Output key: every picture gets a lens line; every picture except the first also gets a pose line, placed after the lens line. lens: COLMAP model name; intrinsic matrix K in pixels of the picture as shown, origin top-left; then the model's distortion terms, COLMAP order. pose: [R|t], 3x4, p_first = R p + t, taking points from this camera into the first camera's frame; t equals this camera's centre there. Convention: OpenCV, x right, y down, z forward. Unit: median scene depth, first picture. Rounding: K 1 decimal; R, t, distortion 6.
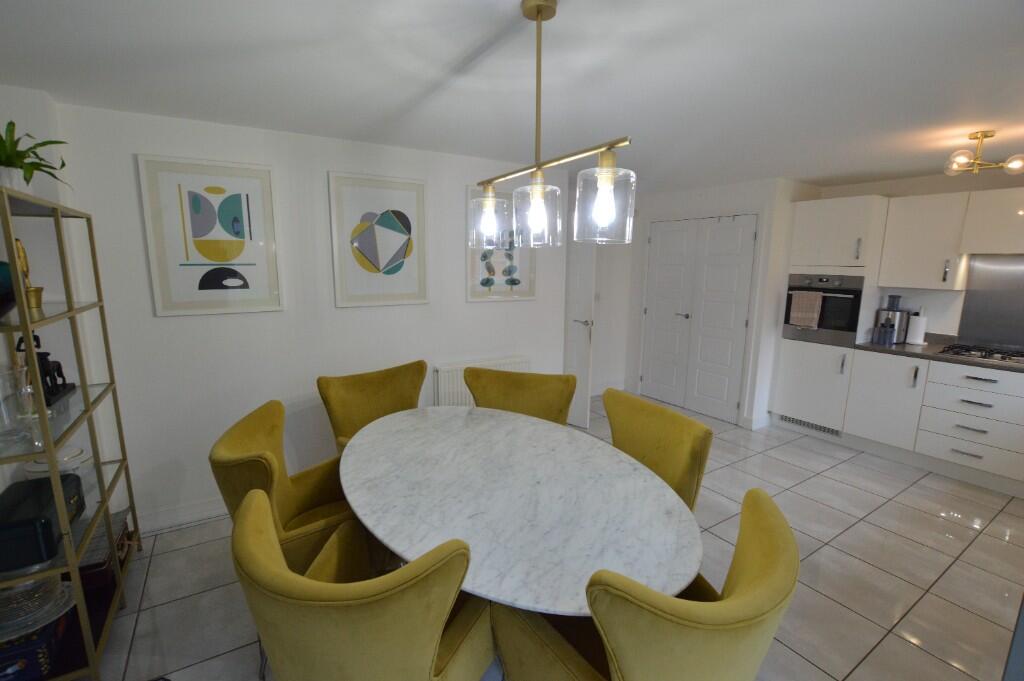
lens RADIAL K [[459.2, 0, 512.0], [0, 459.2, 340.5], [0, 0, 1]] dist [-0.034654, -0.000235]
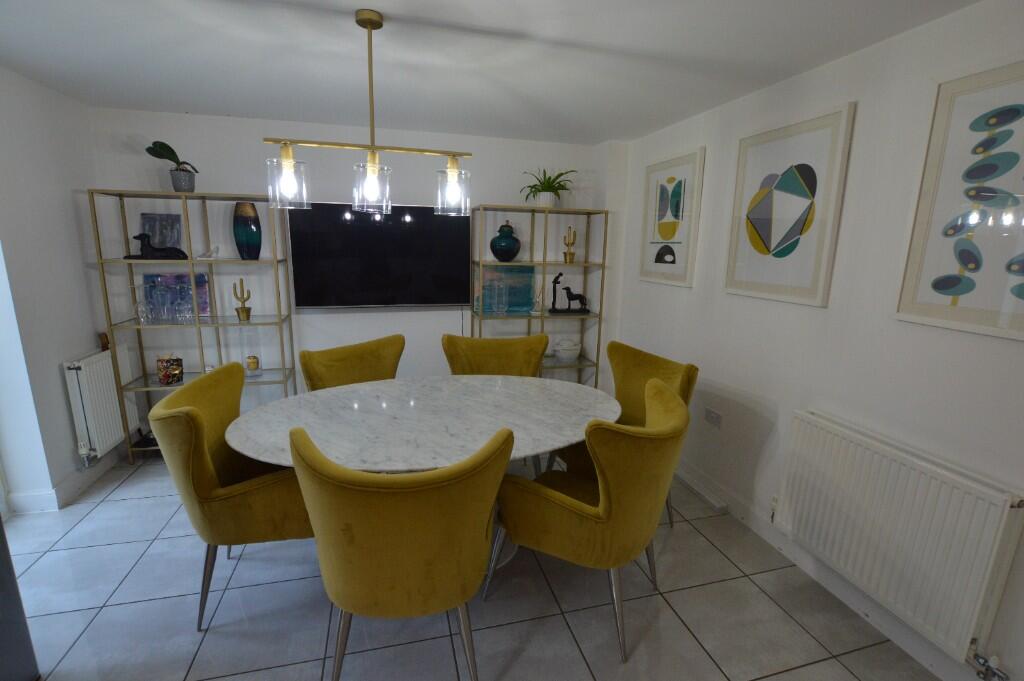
lens RADIAL K [[459.2, 0, 512.0], [0, 459.2, 340.5], [0, 0, 1]] dist [-0.034654, -0.000235]
pose [[-0.292630, 0.179574, -0.939213, 0.642829], [-0.183917, 0.953300, 0.239570, -0.131980], [0.938372, 0.242843, -0.245937, 0.948774]]
